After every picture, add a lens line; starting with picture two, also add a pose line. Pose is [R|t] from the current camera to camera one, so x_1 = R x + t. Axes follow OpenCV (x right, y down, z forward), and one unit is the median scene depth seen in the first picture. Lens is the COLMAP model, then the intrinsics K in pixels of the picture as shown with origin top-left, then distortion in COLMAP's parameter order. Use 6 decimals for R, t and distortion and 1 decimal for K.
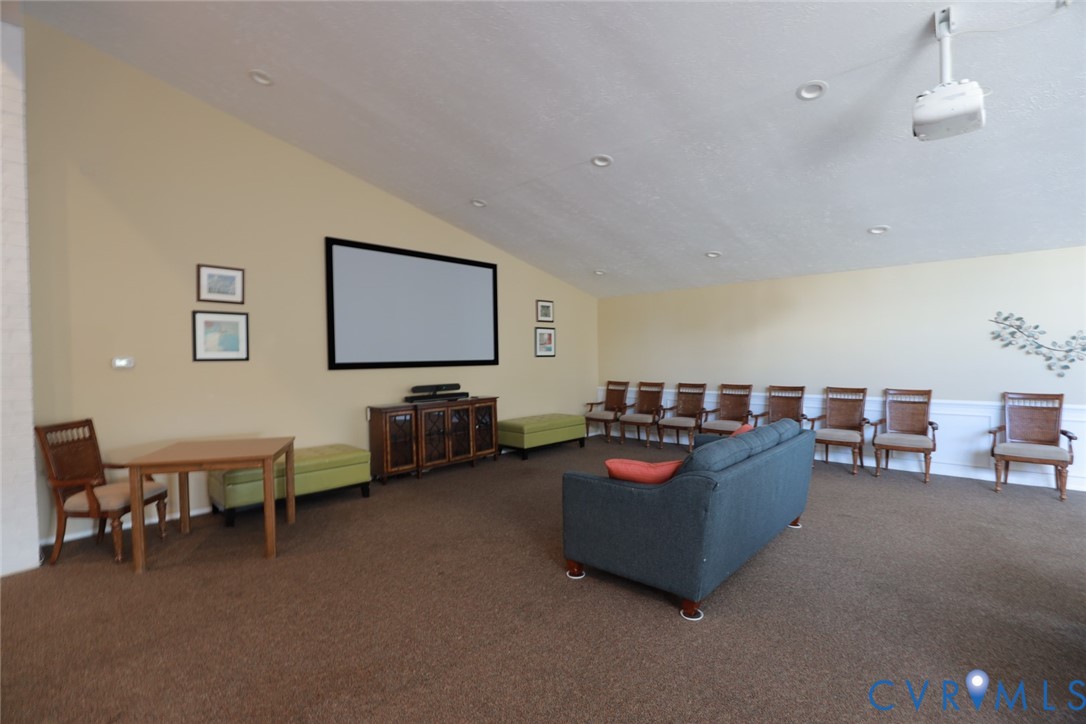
lens RADIAL K [[495.9, 0, 539.5], [0, 495.9, 364.9], [0, 0, 1]] dist [-0.009671, 0.000285]
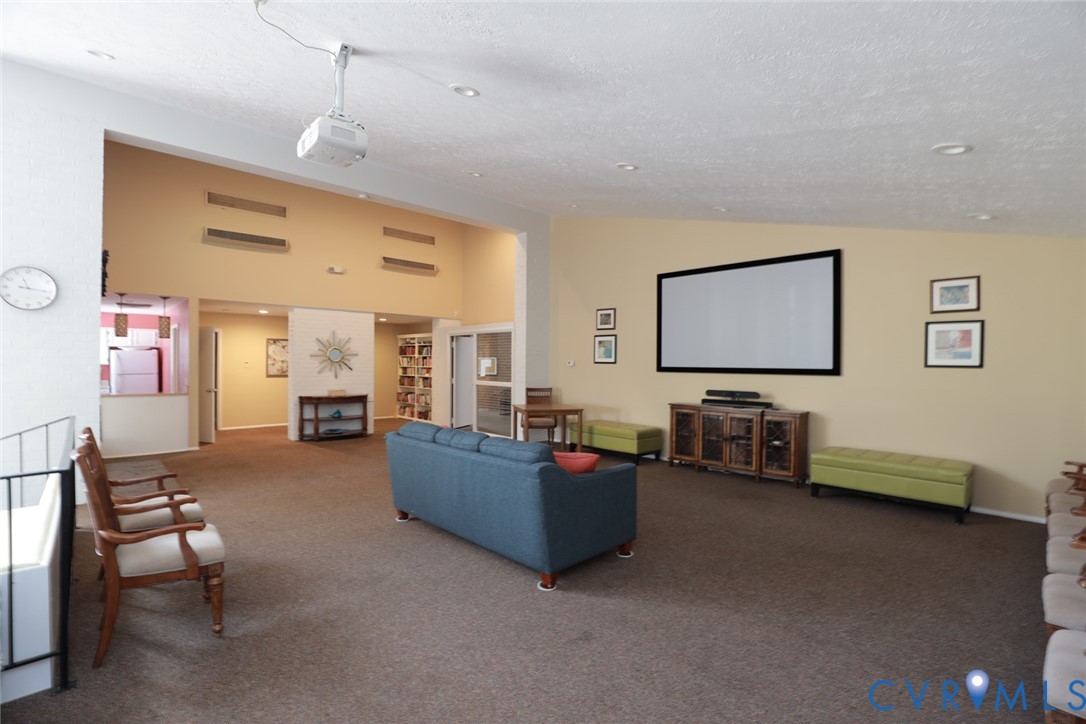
lens RADIAL K [[488.3, 0, 545.4], [0, 488.3, 365.3], [0, 0, 1]] dist [-0.066549, 0.000156]
pose [[-0.051963, 0.009691, -0.998602, 0.887802], [-0.034157, 0.999351, 0.011476, -0.011707], [0.998065, 0.034705, -0.051598, 0.735361]]
